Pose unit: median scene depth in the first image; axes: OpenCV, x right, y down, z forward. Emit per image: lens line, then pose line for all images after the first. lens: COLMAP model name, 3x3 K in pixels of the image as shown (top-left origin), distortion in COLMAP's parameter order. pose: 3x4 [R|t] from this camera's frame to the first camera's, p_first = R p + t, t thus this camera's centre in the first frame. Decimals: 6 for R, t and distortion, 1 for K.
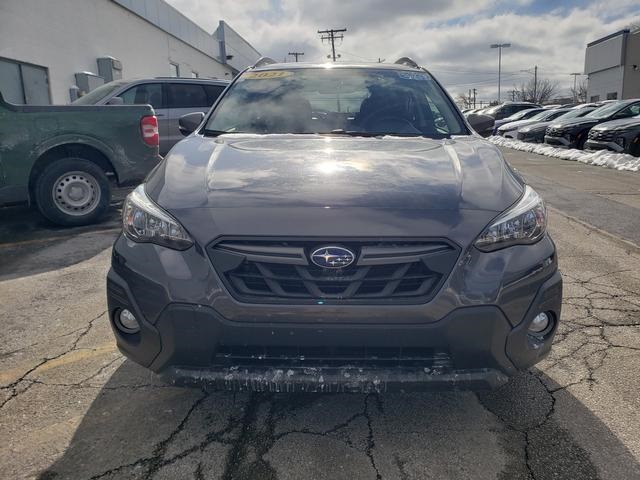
lens RADIAL K [[502.5, 0, 320.5], [0, 502.5, 240.0], [0, 0, 1]] dist [-0.012929, 0.028258]
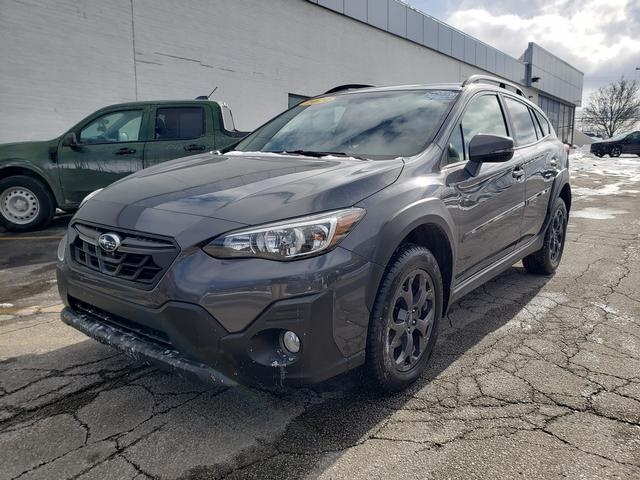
lens RADIAL K [[502.5, 0, 321.3], [0, 502.5, 240.4], [0, 0, 1]] dist [-0.012929, 0.028258]
pose [[0.806831, 0.116618, -0.579158, 1.022847], [-0.143412, 0.989663, -0.000513, -0.041568], [0.573112, 0.083472, 0.815215, 0.214327]]
